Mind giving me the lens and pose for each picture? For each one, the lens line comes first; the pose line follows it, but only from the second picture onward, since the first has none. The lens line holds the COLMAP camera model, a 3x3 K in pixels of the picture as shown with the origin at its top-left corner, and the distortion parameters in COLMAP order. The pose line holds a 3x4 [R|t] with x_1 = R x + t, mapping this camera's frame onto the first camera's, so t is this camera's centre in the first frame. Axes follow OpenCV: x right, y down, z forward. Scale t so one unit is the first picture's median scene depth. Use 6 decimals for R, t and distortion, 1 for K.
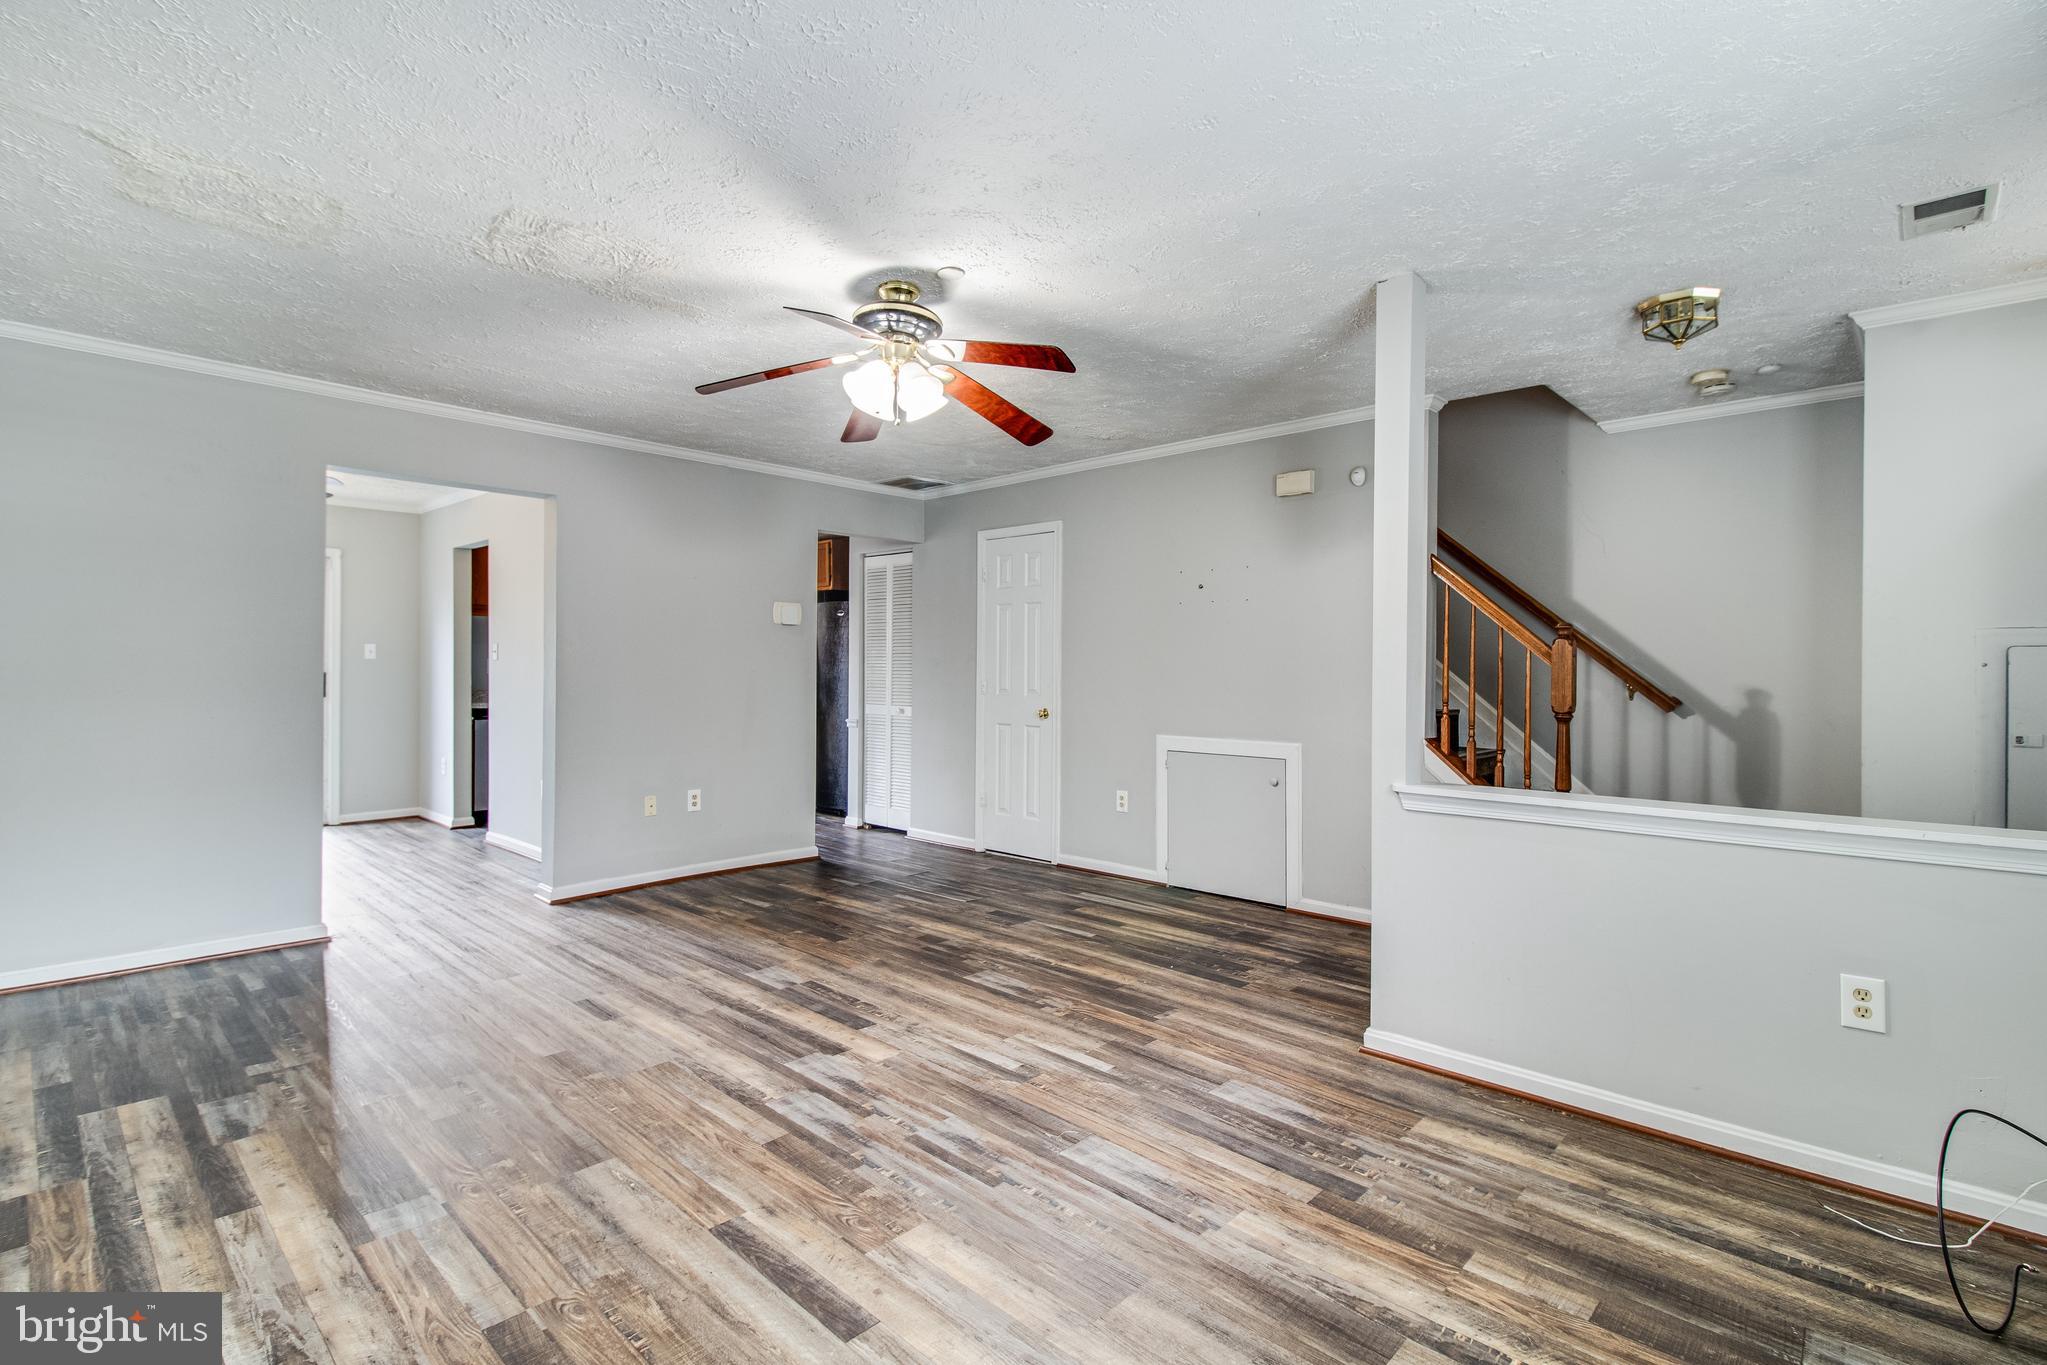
lens RADIAL K [[951.0, 0, 1021.2], [0, 951.0, 683.2], [0, 0, 1]] dist [0.013443, -0.007639]
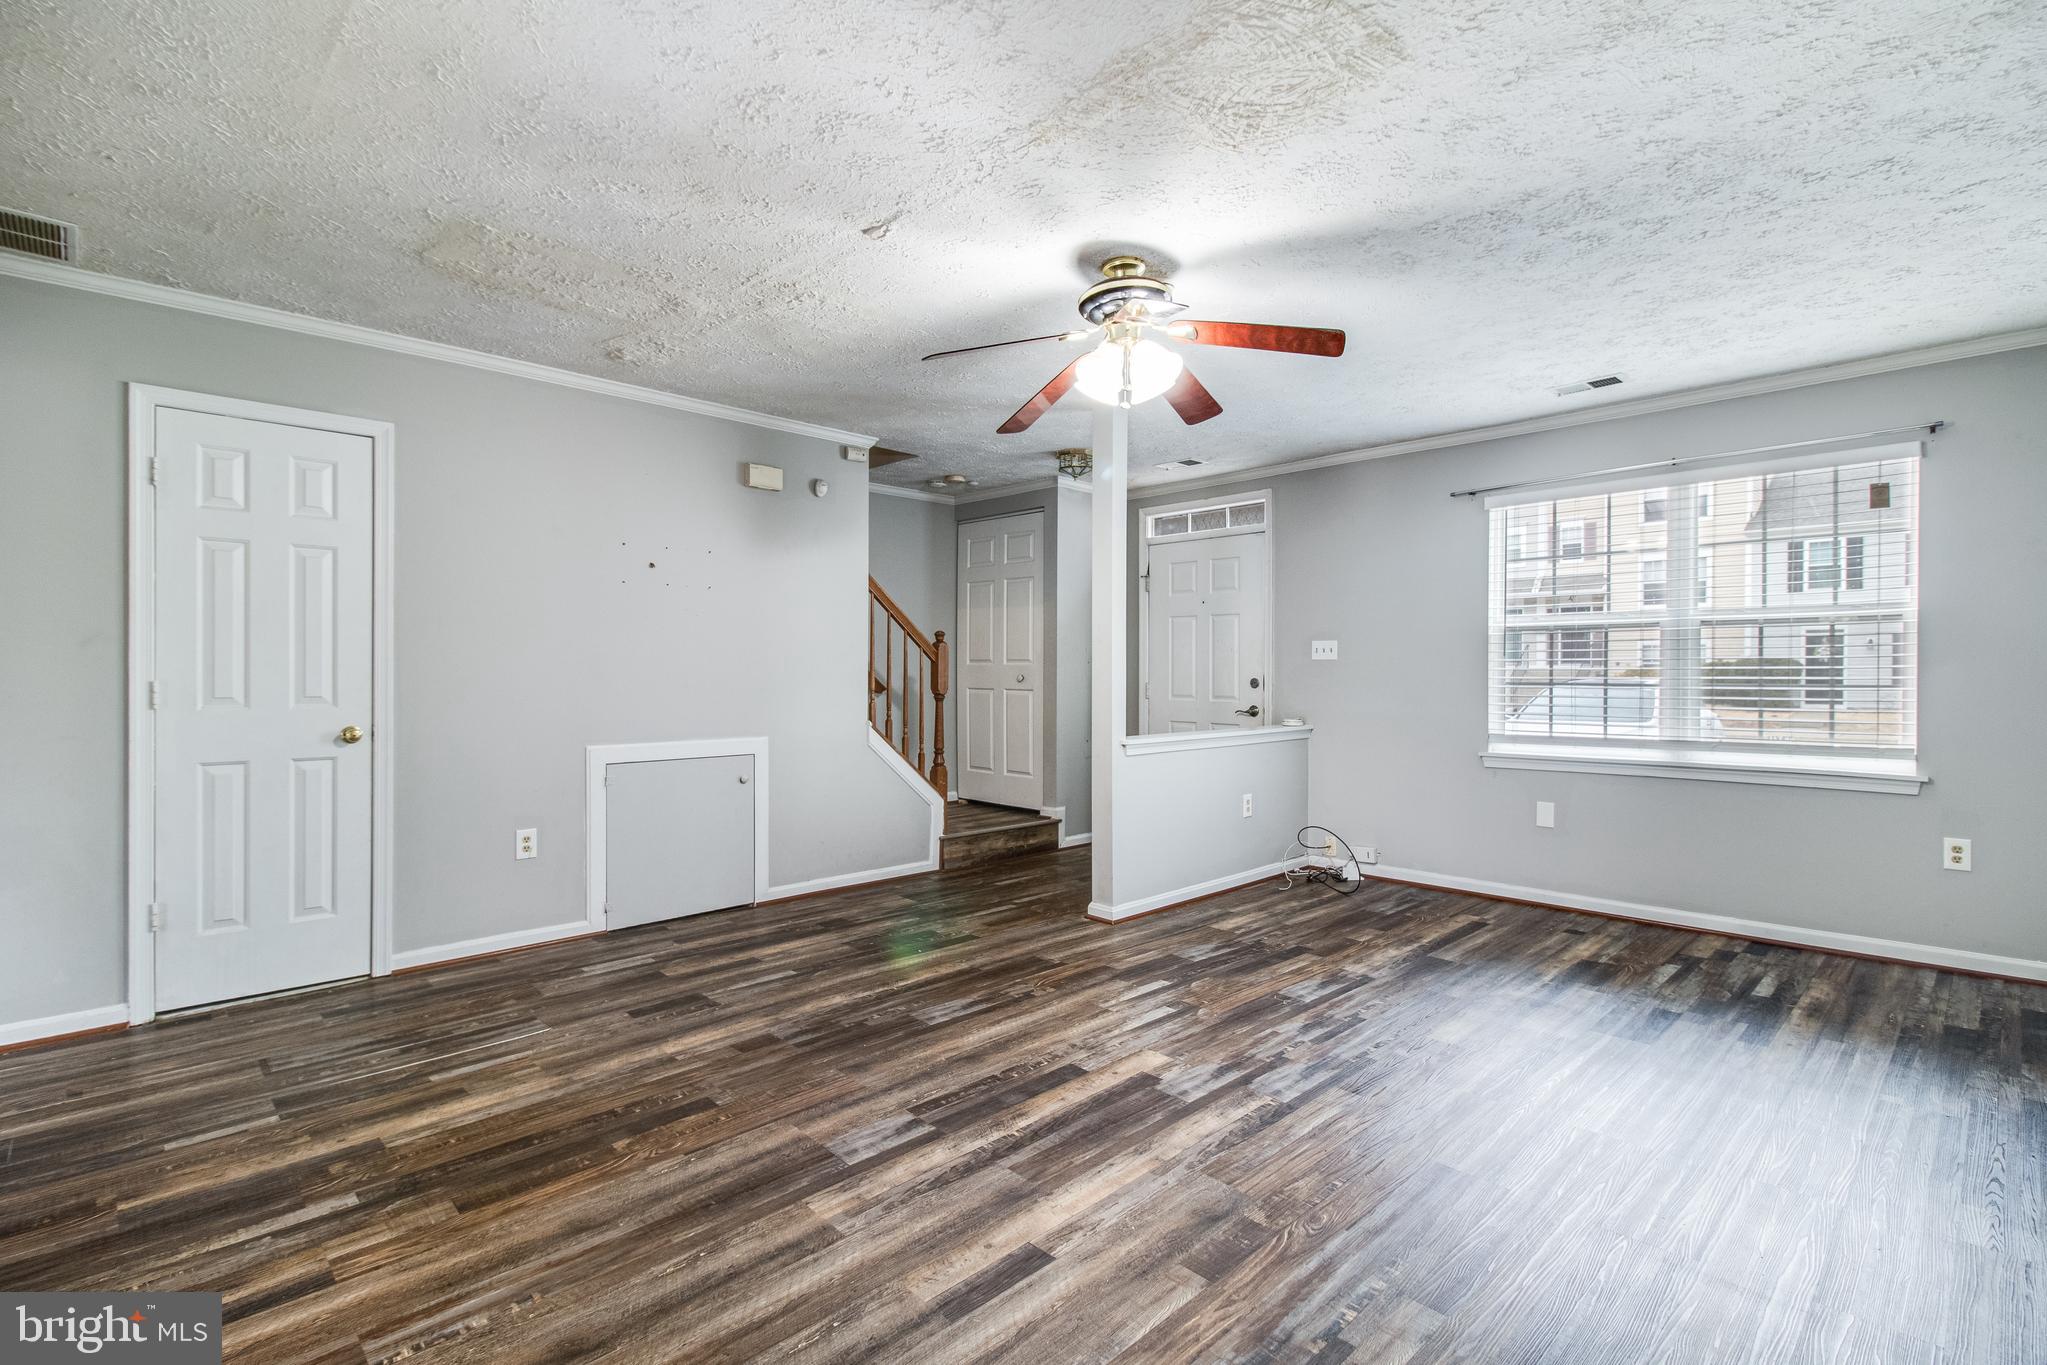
lens RADIAL K [[951.0, 0, 1033.6], [0, 951.0, 672.8], [0, 0, 1]] dist [0.013443, -0.007639]
pose [[0.035649, -0.007230, 0.999338, -1.104832], [0.011792, 0.999907, 0.006813, -0.011261], [-0.999295, 0.011541, 0.035731, 1.069363]]
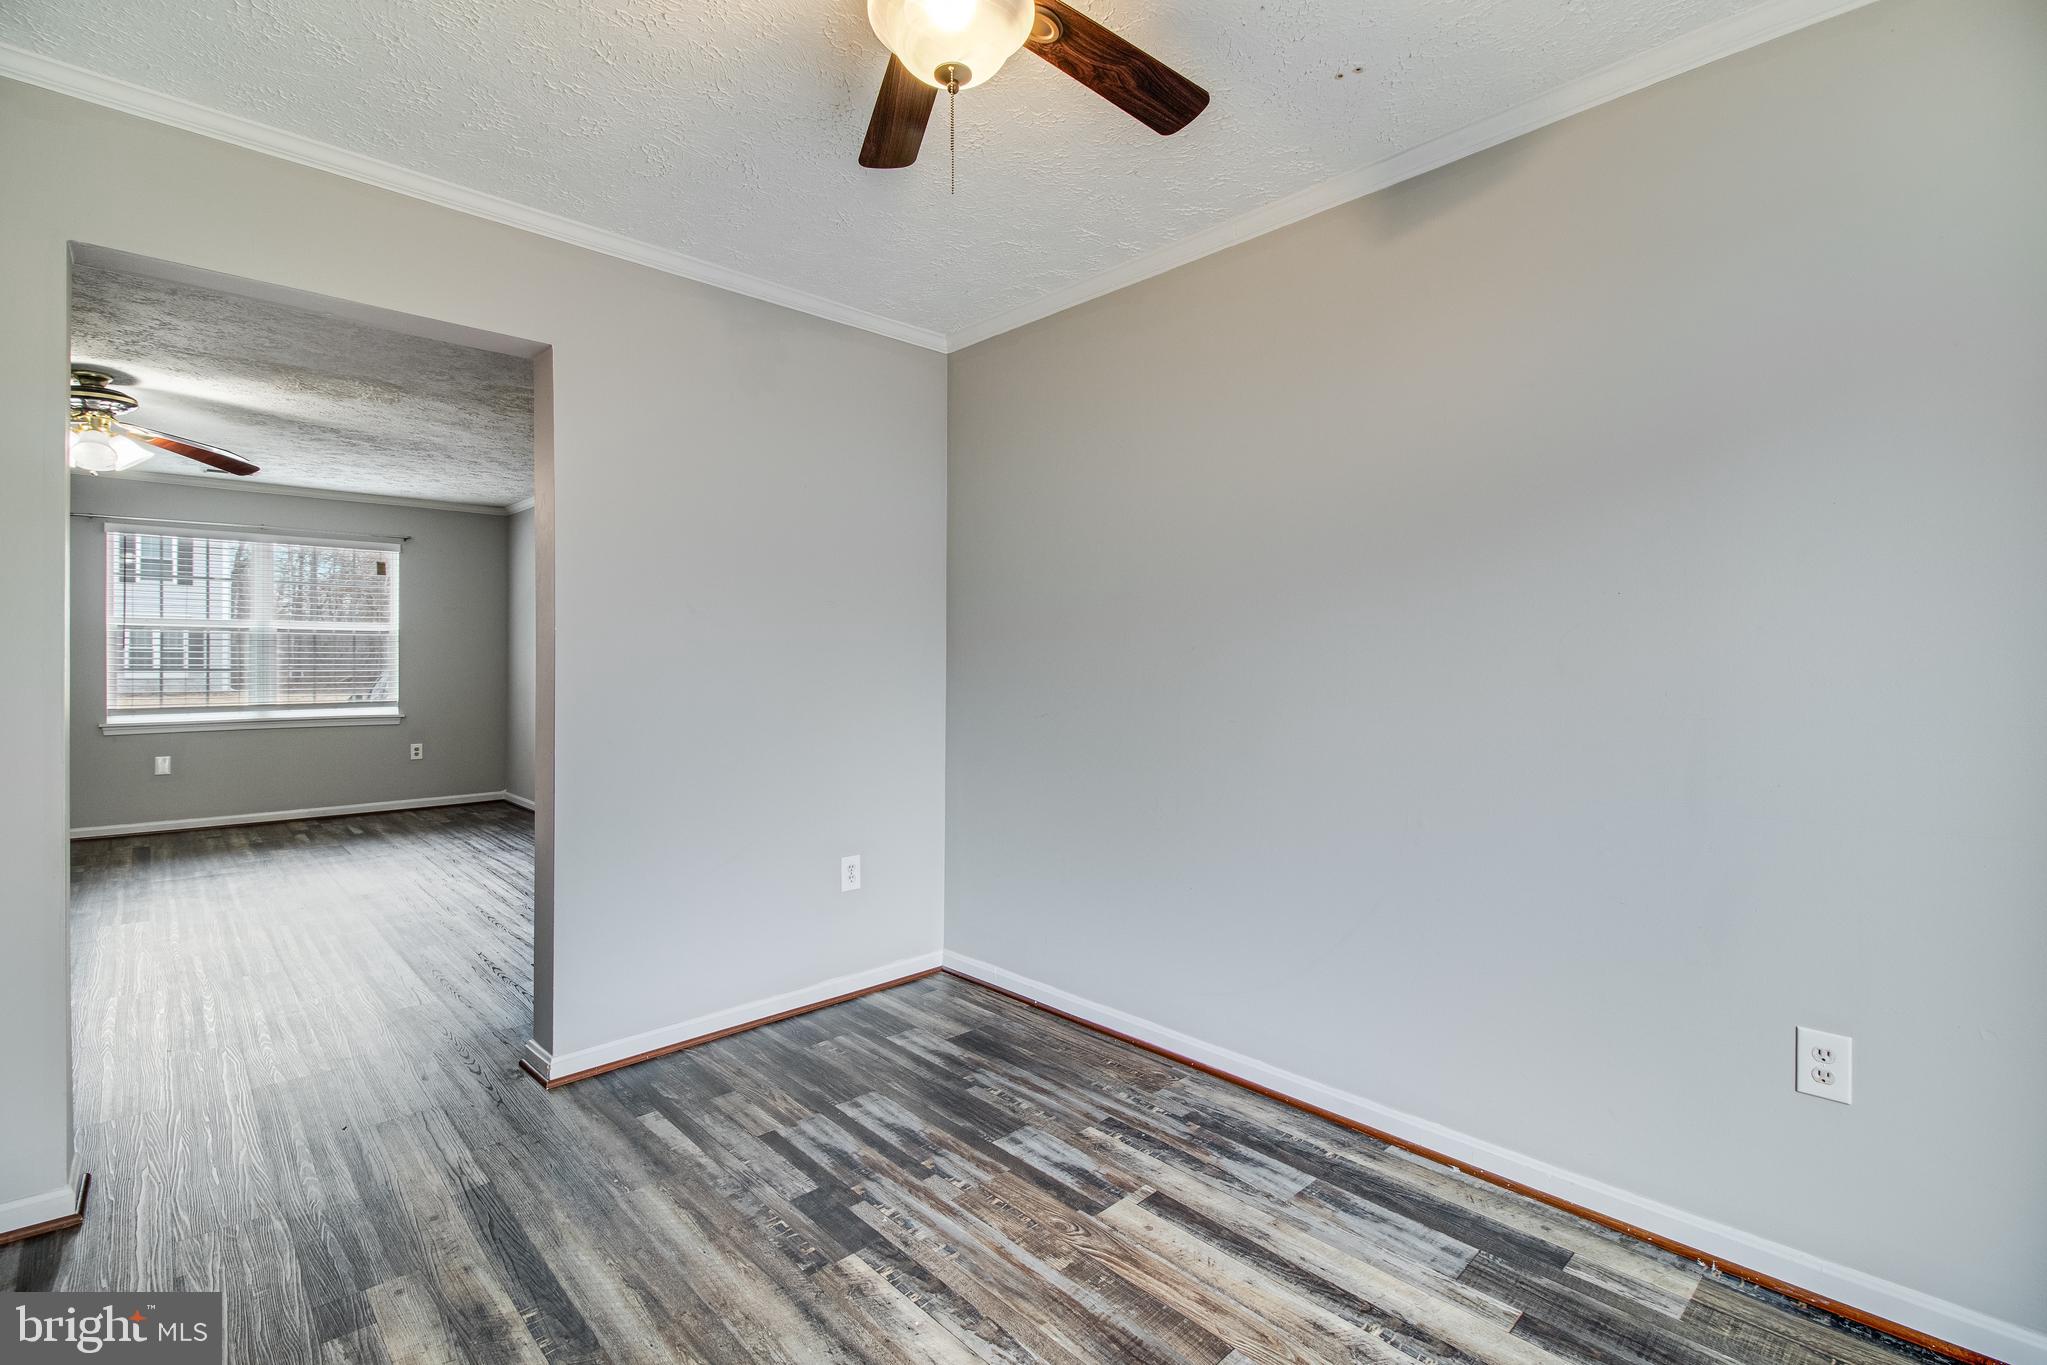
lens RADIAL K [[951.0, 0, 1025.3], [0, 951.0, 685.4], [0, 0, 1]] dist [0.013443, -0.007639]
pose [[-0.997896, -0.009847, 0.064088, -1.547459], [-0.007188, 0.999109, 0.041588, -0.037967], [-0.064440, 0.041040, -0.997077, 2.281067]]
